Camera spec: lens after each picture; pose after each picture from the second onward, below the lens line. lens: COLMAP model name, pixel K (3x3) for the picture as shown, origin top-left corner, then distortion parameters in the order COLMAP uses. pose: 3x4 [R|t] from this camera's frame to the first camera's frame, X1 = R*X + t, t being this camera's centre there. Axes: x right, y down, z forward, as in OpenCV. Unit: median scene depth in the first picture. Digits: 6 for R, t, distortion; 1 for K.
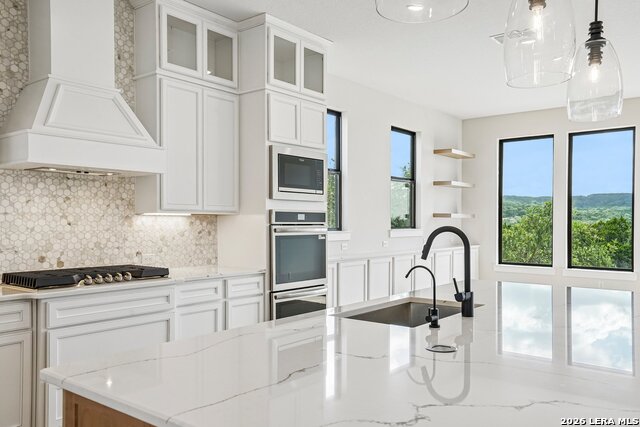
lens RADIAL K [[529.0, 0, 320.0], [0, 529.0, 213.5], [0, 0, 1]] dist [0.003379, 0.001858]
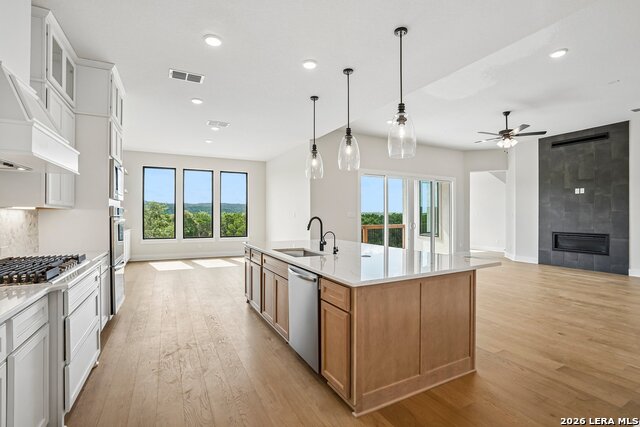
lens RADIAL K [[297.1, 0, 320.0], [0, 297.1, 213.5], [0, 0, 1]] dist [-0.024964, 0.000152]
pose [[0.403192, 0.003539, 0.915108, -0.527465], [-0.014095, 0.999898, 0.002343, 0.002263], [-0.915007, -0.013843, 0.403201, 0.188354]]
